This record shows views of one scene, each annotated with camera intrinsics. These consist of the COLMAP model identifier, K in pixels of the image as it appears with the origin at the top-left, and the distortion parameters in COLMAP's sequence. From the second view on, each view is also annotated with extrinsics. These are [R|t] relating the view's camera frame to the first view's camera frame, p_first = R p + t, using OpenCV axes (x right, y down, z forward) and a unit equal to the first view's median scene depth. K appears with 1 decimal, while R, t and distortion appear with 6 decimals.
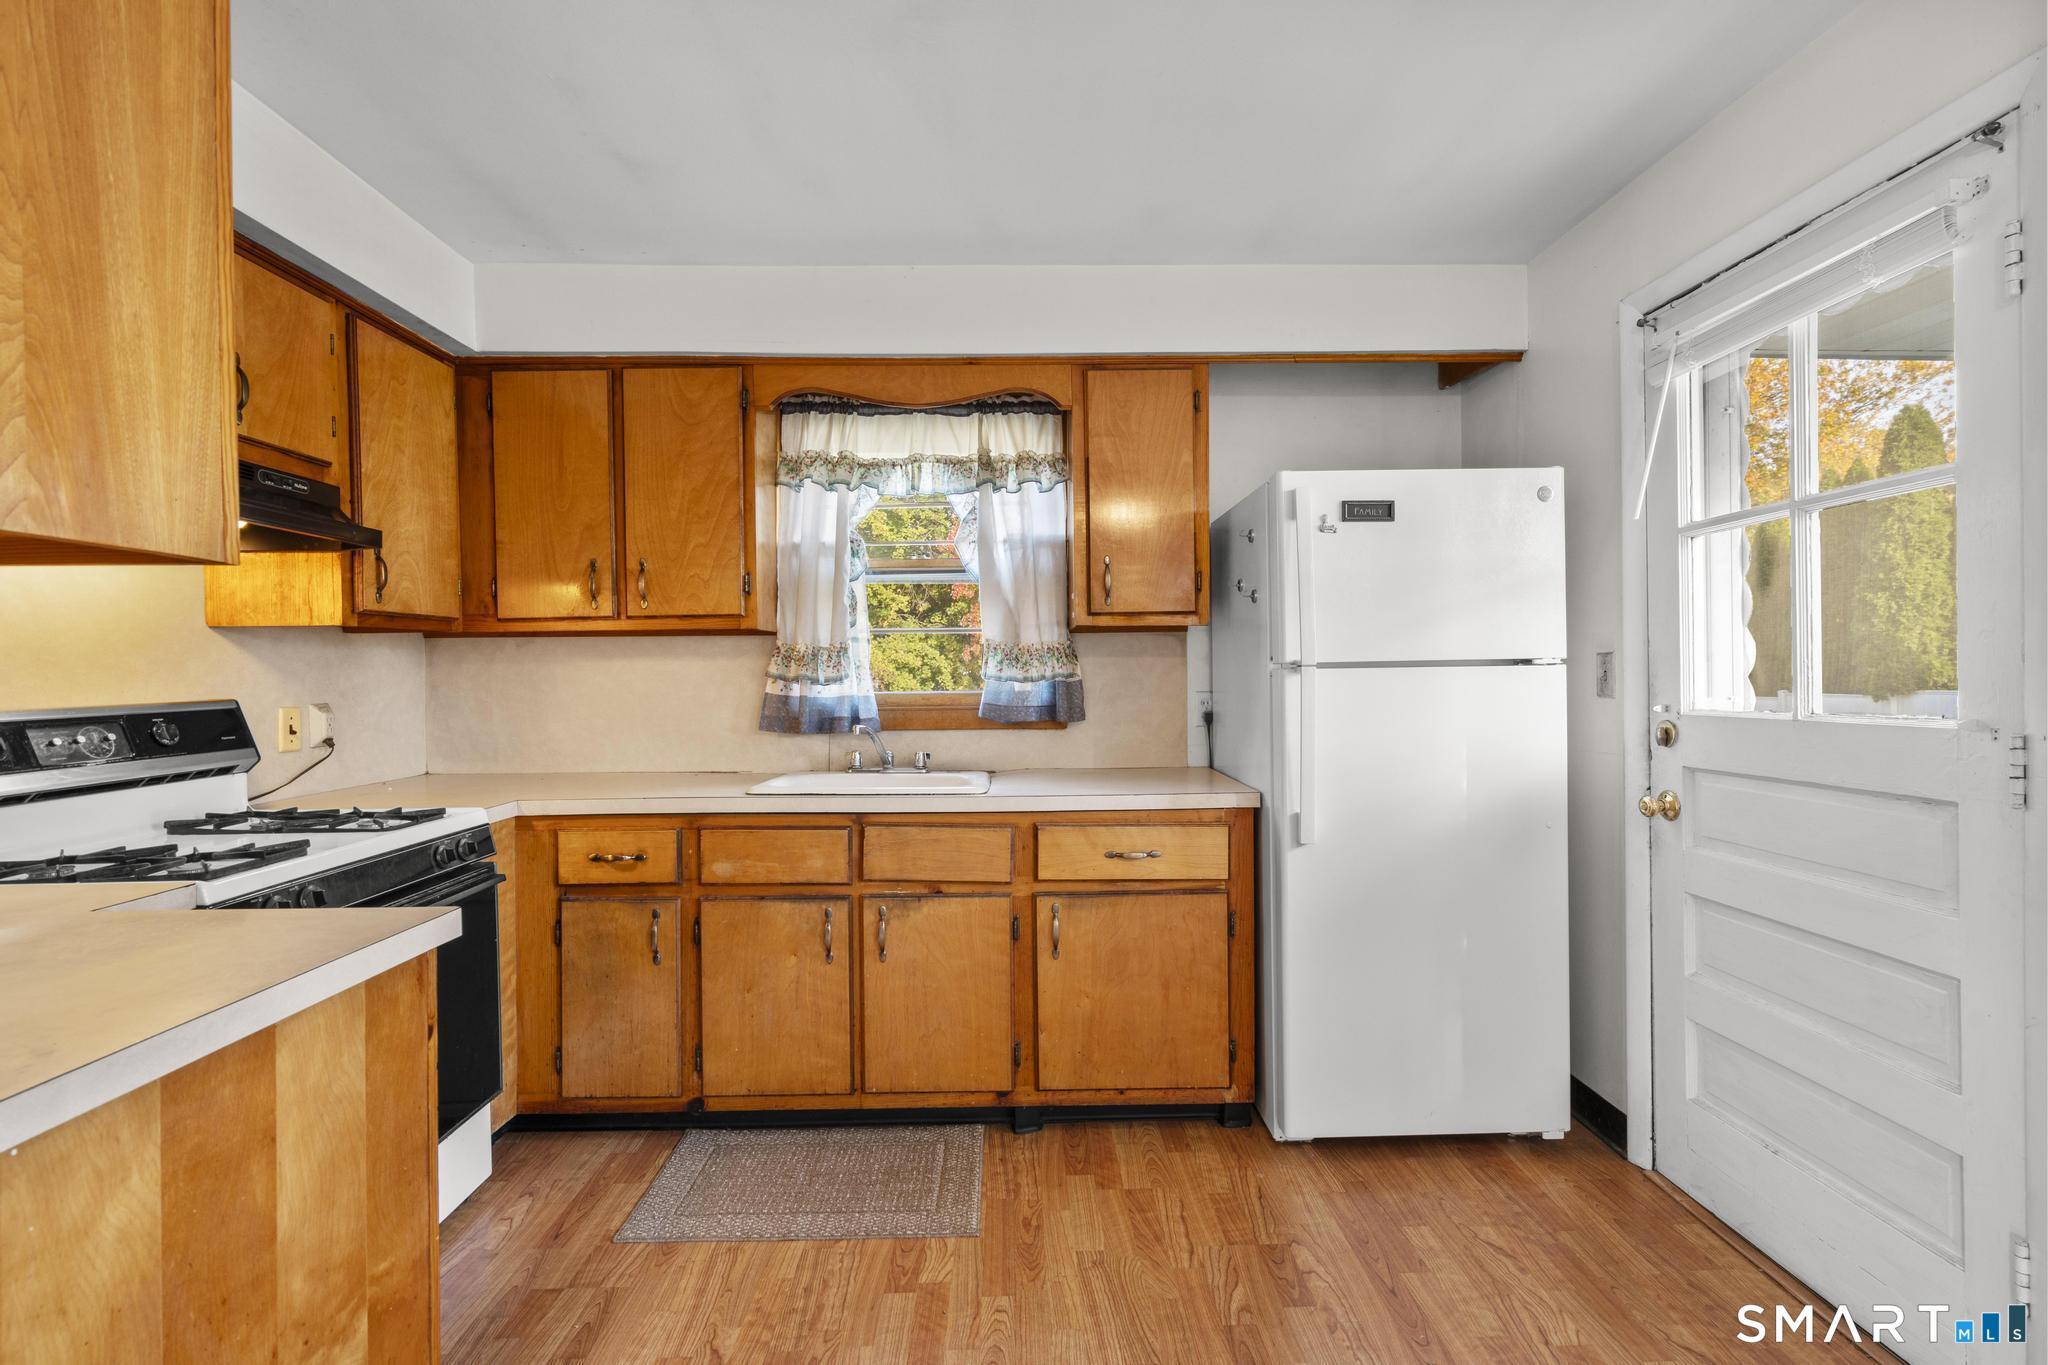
lens RADIAL K [[922.5, 0, 1042.1], [0, 922.5, 672.8], [0, 0, 1]] dist [-0.003654, 0.001387]
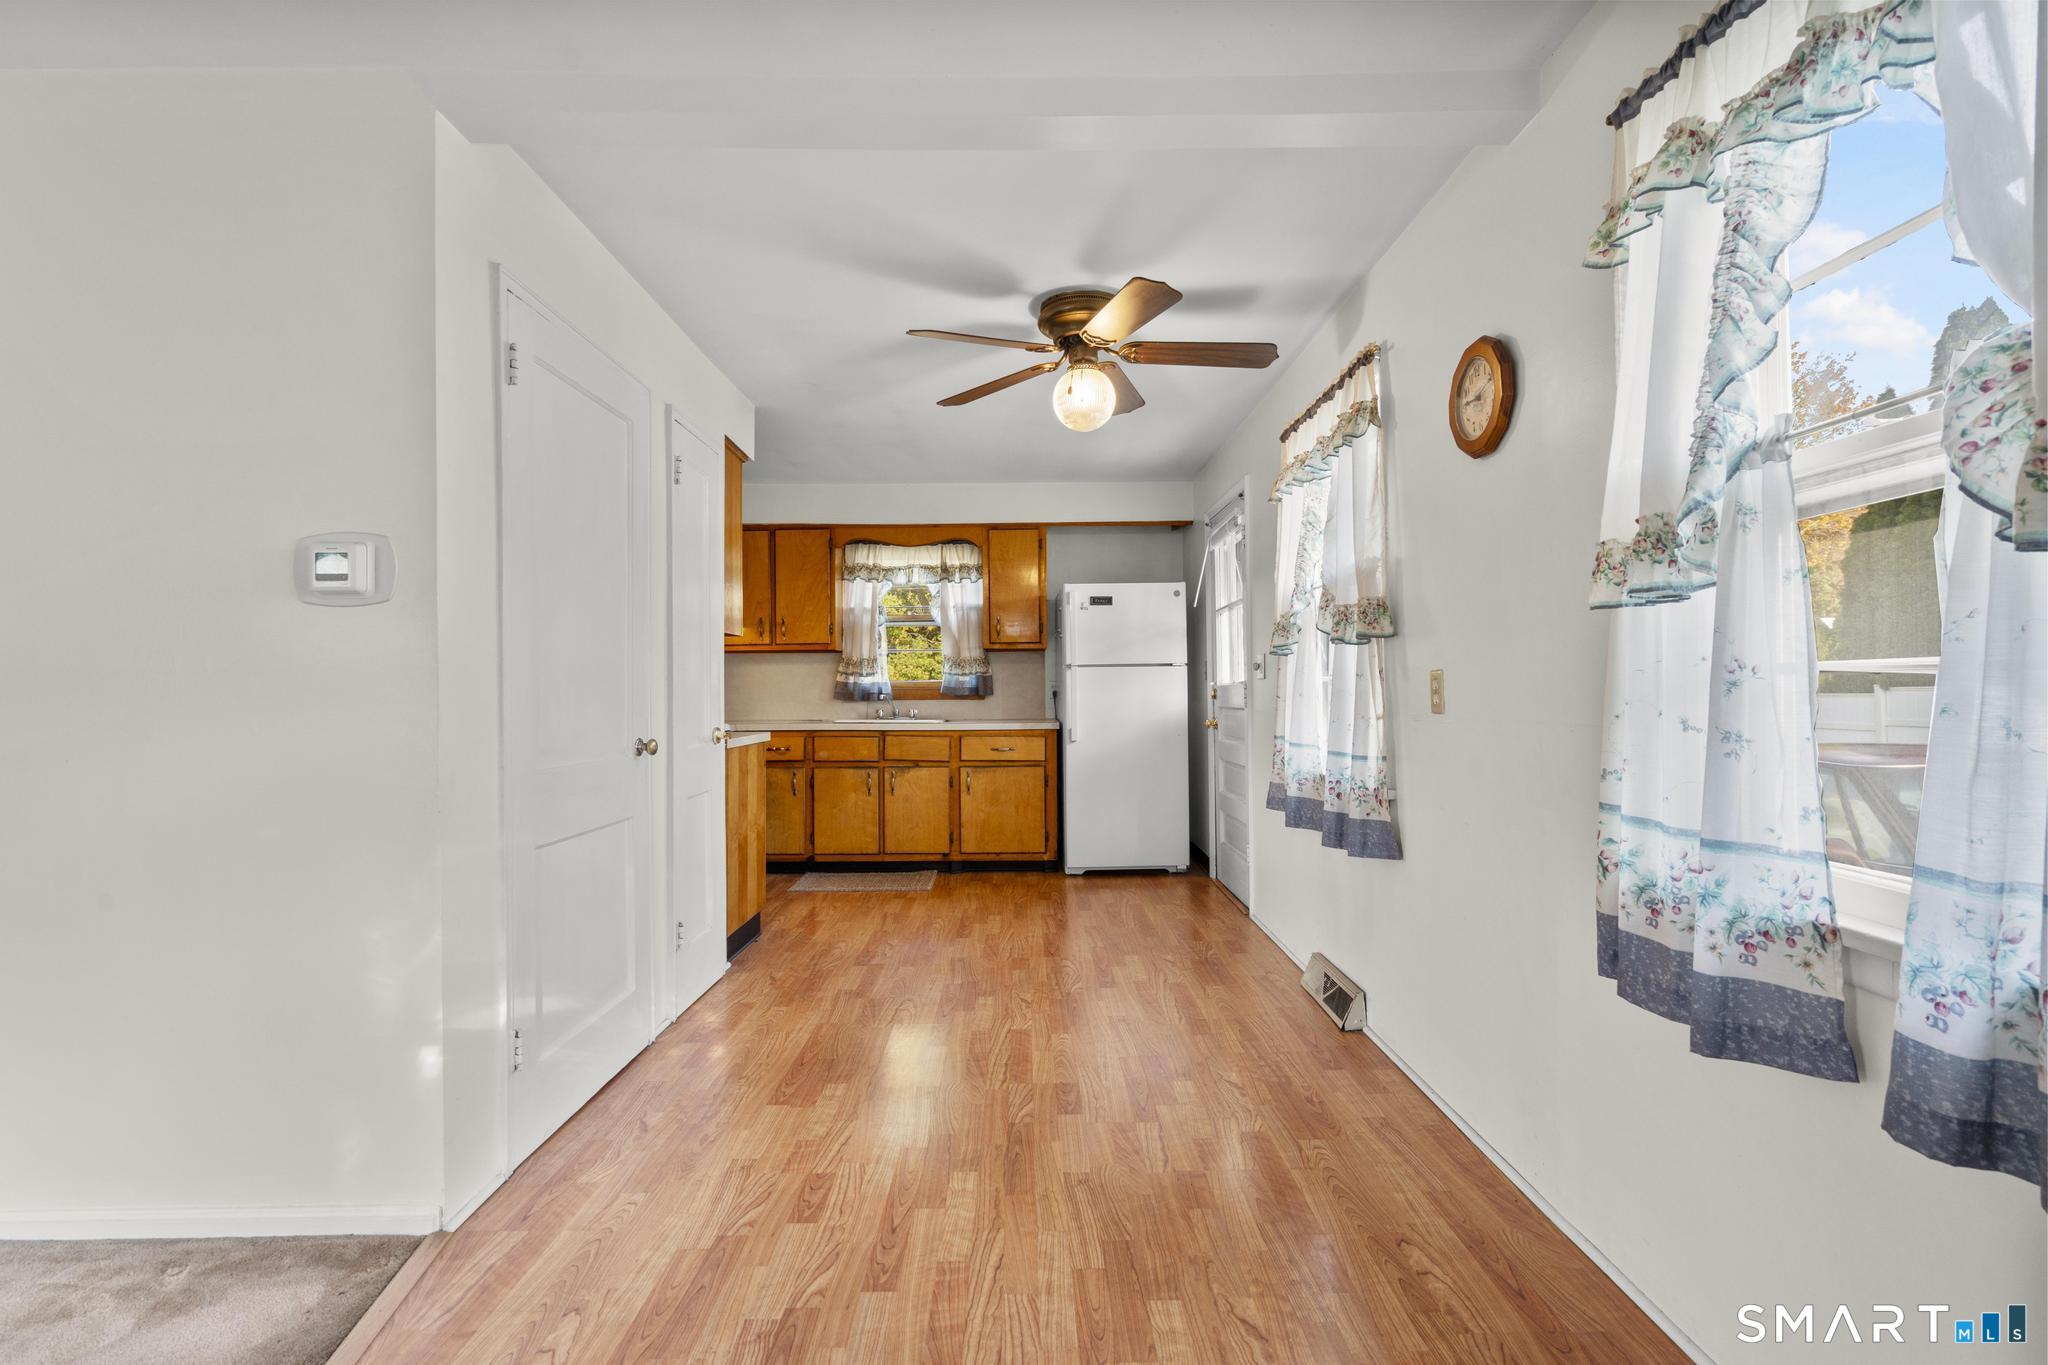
lens RADIAL K [[922.5, 0, 1071.1], [0, 922.5, 679.3], [0, 0, 1]] dist [-0.003654, 0.001387]
pose [[0.999953, 0.001526, 0.009587, 0.229959], [-0.001477, 0.999986, -0.005151, 0.032962], [-0.009594, 0.005136, 0.999941, -1.207388]]
